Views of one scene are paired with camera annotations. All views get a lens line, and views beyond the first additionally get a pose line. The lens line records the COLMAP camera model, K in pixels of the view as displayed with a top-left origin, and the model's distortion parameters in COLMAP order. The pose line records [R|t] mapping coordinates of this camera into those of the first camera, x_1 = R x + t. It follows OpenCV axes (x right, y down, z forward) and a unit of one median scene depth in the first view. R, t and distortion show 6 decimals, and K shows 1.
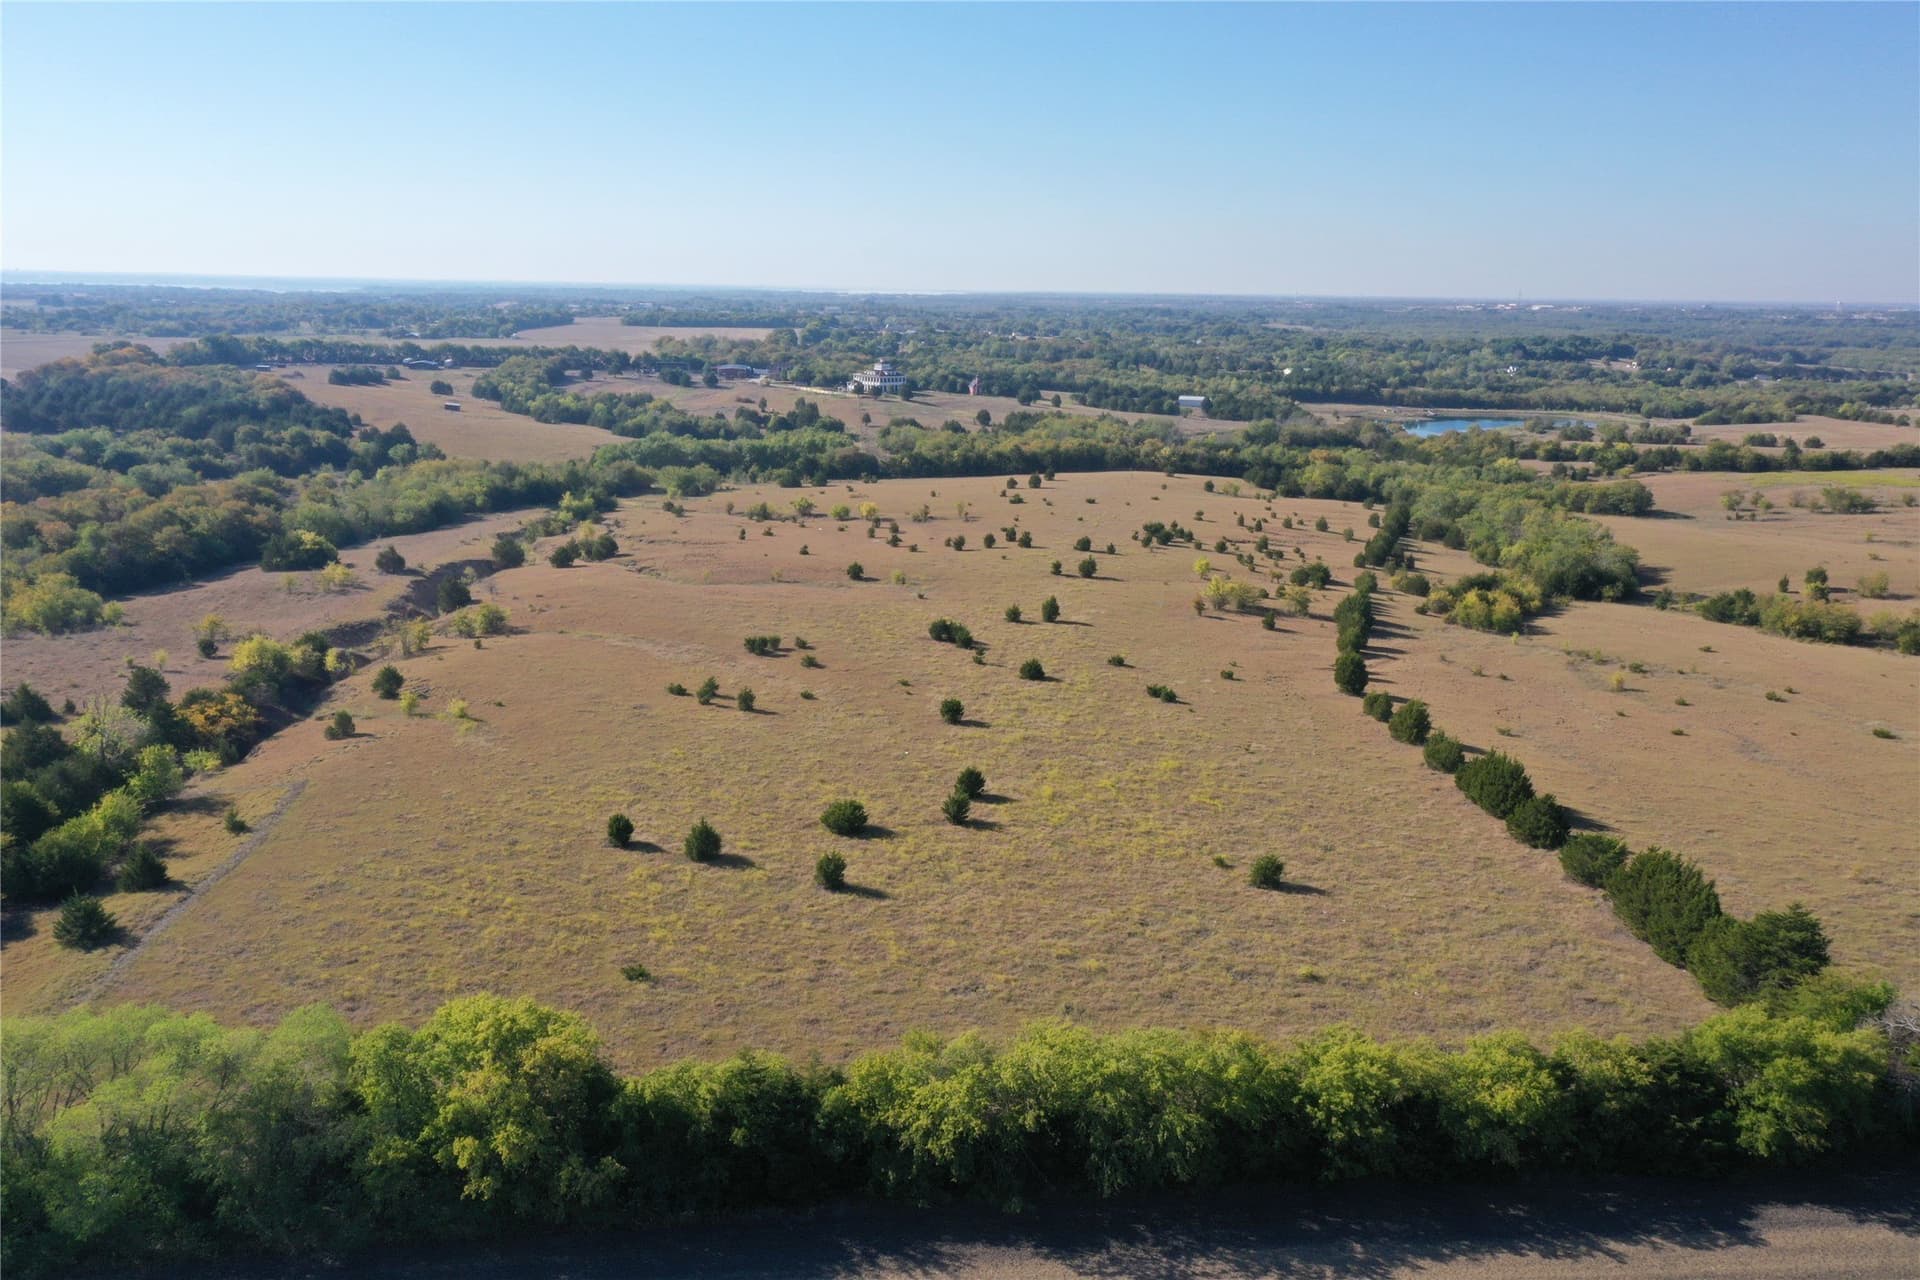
lens RADIAL K [[1547.6, 0, 969.0], [0, 1547.6, 613.2], [0, 0, 1]] dist [0.007055, 0.010908]
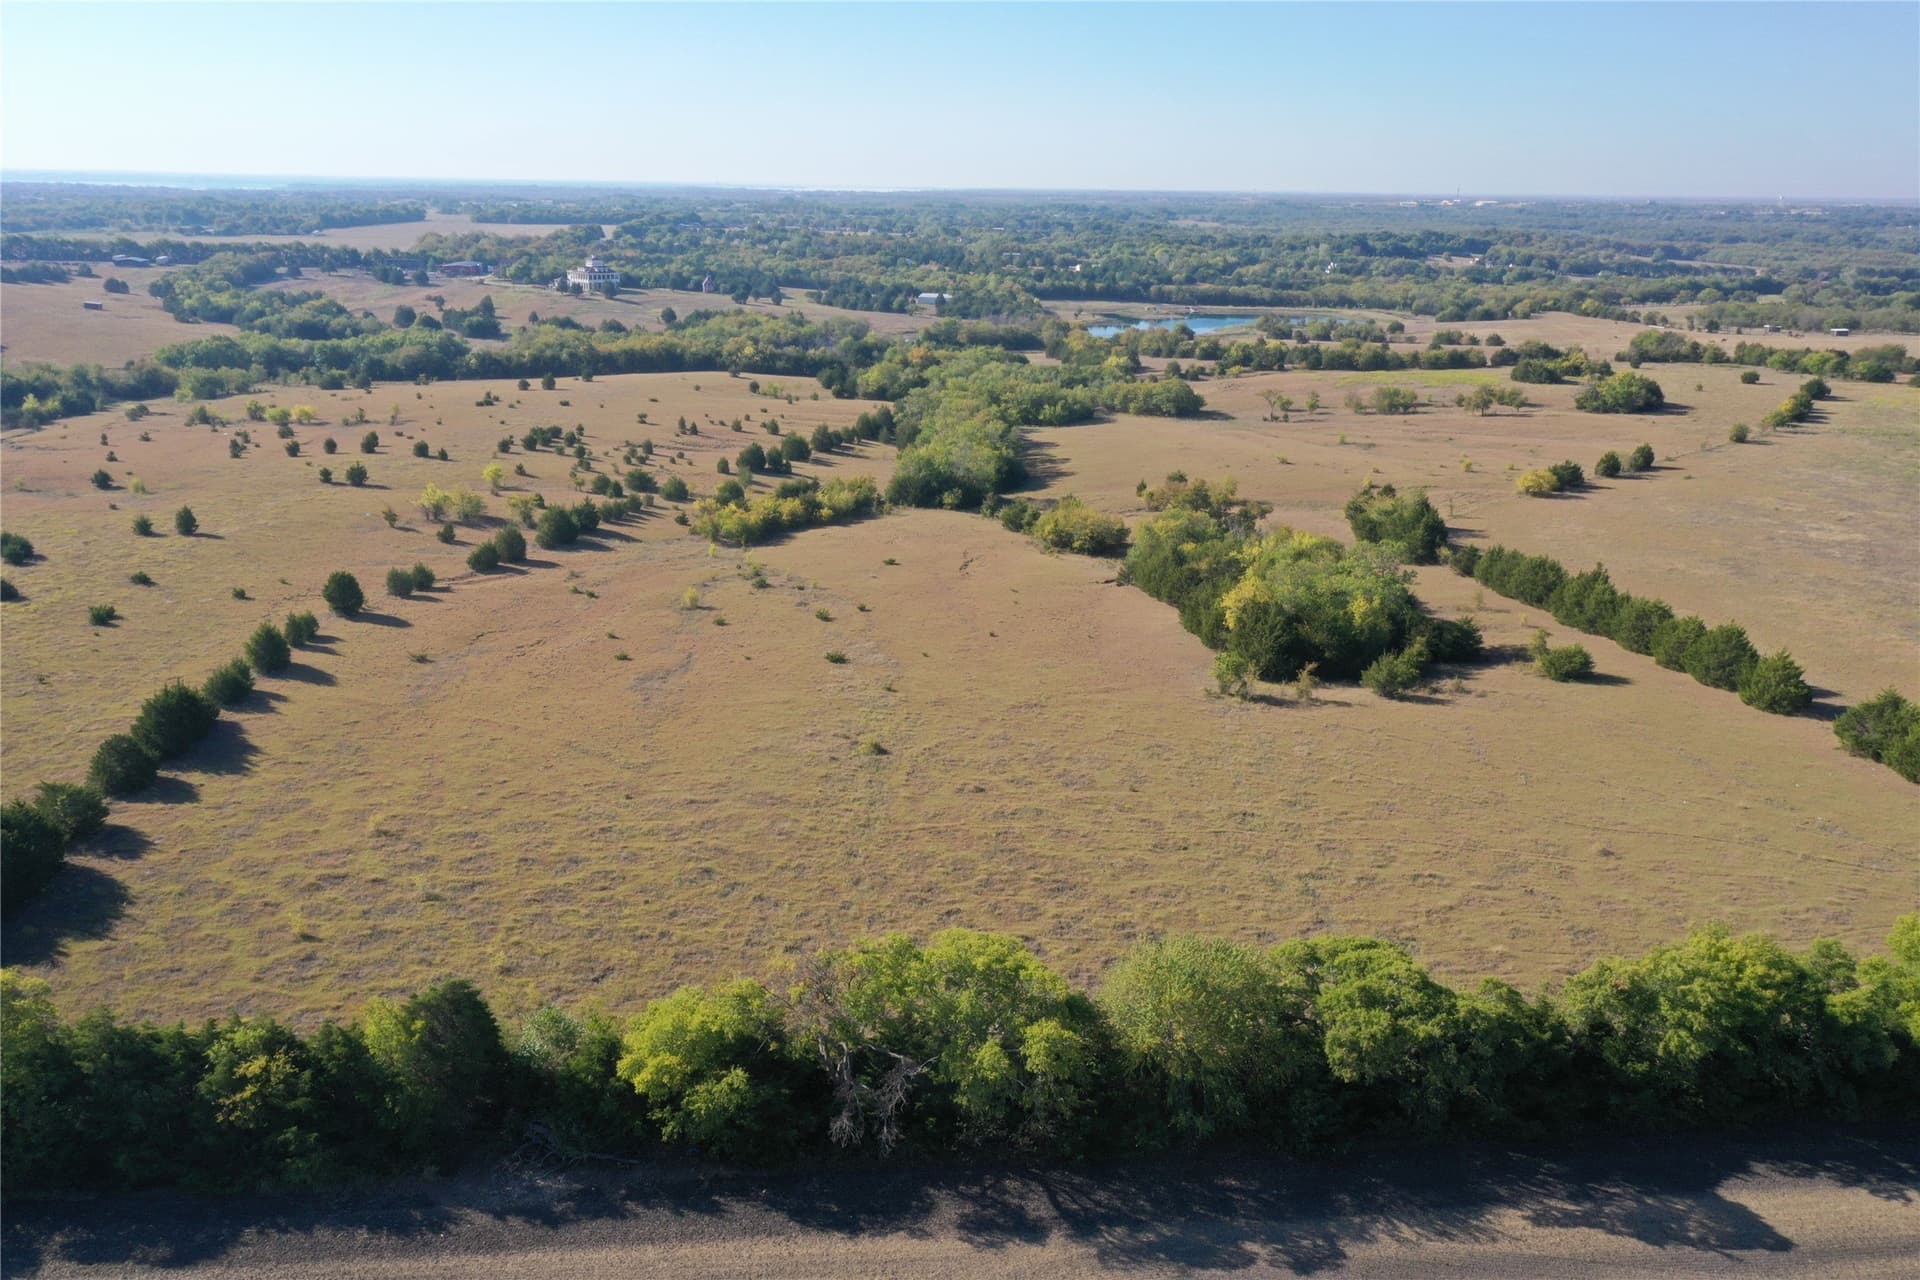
lens RADIAL K [[1547.6, 0, 969.0], [0, 1547.6, 613.2], [0, 0, 1]] dist [0.007055, 0.010908]
pose [[0.999886, -0.005608, 0.014010, 0.154546], [0.004720, 0.998026, 0.062620, -0.001201], [-0.014333, -0.062546, 0.997939, 0.021352]]
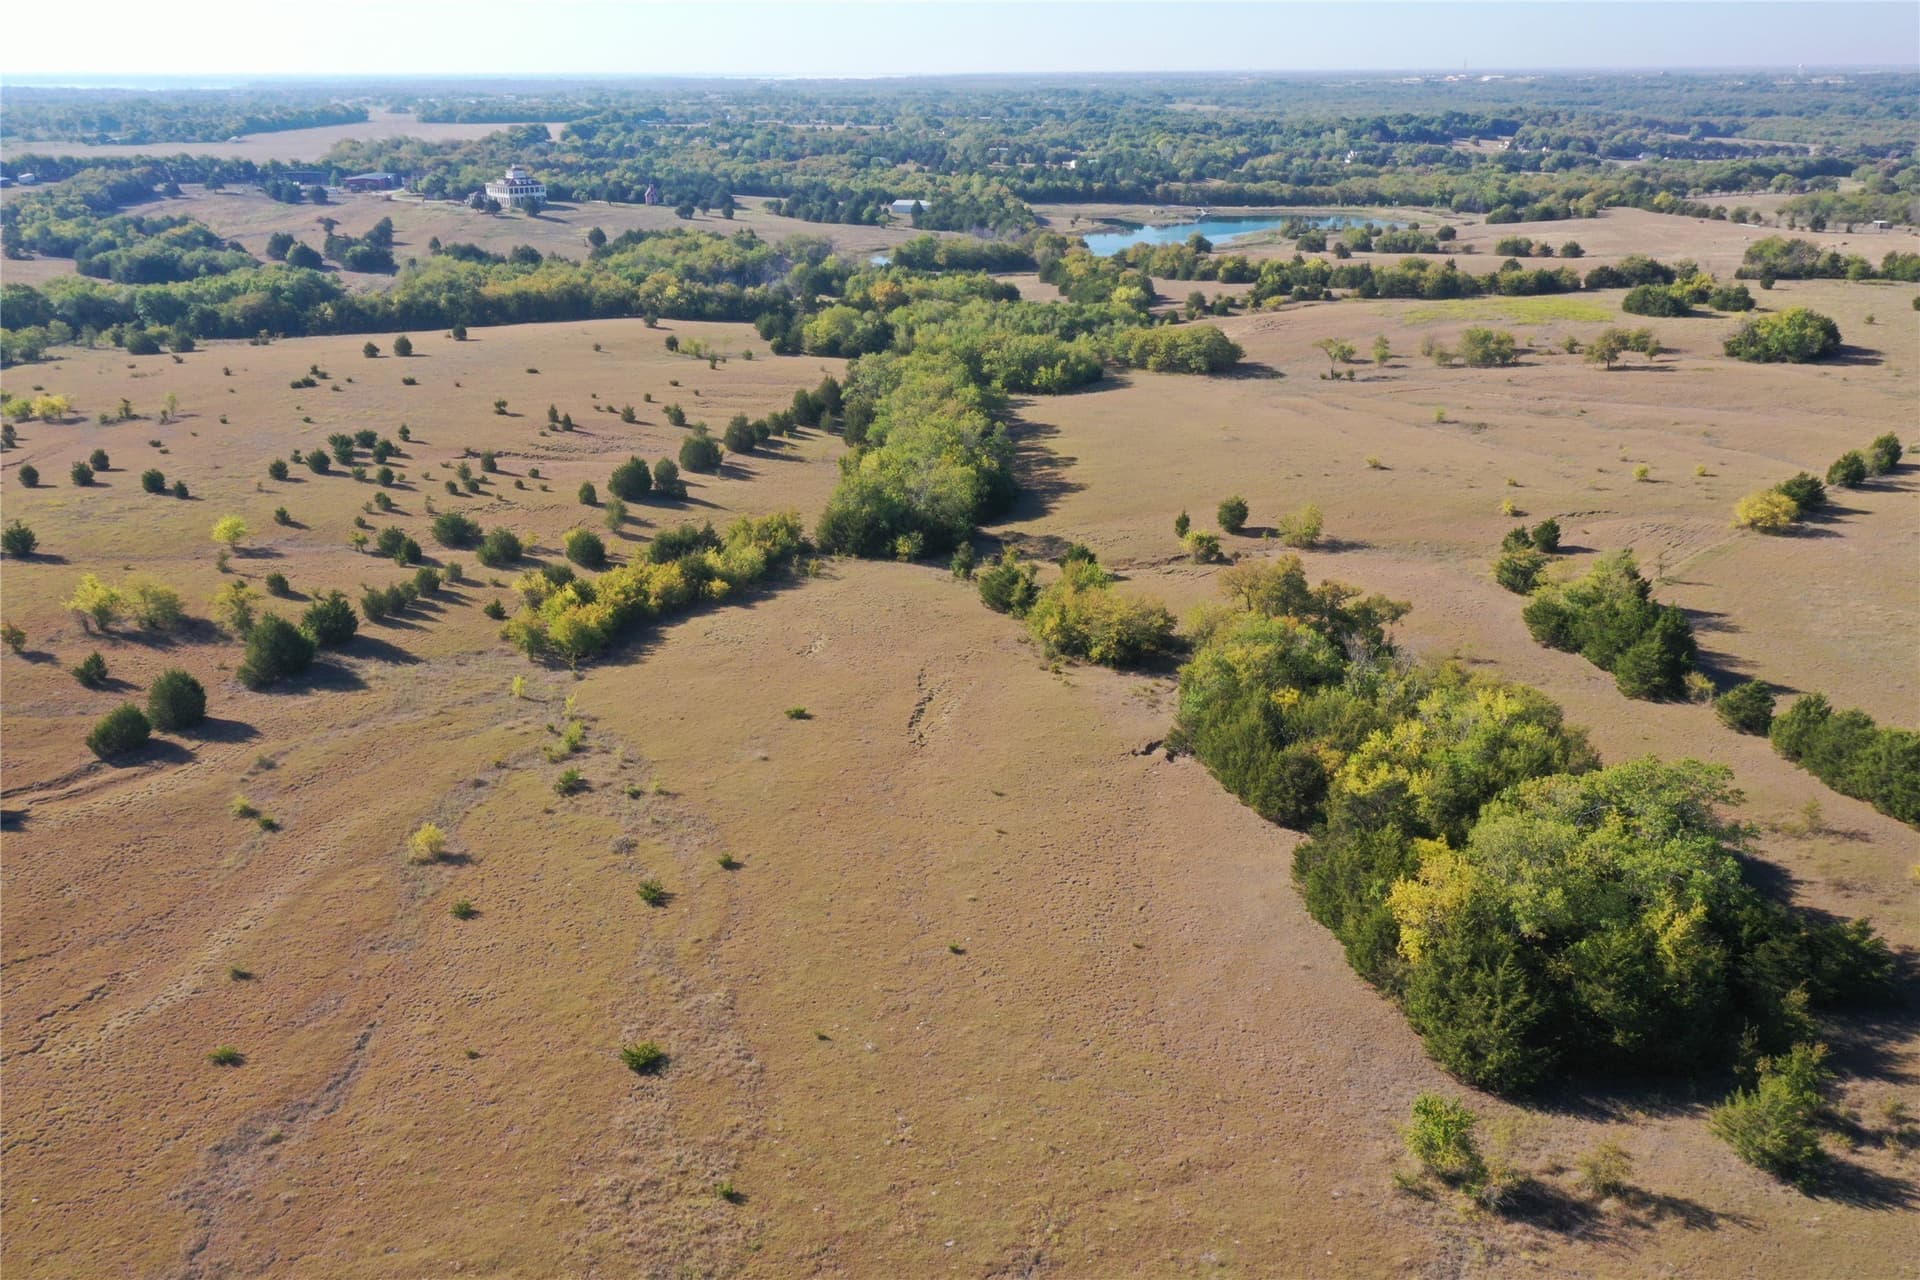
lens RADIAL K [[1547.6, 0, 969.0], [0, 1547.6, 613.2], [0, 0, 1]] dist [0.007055, 0.010908]
pose [[0.999526, -0.027121, 0.014575, 0.161283], [0.024996, 0.991175, 0.130186, -0.026184], [-0.017977, -0.129759, 0.991383, 0.131956]]
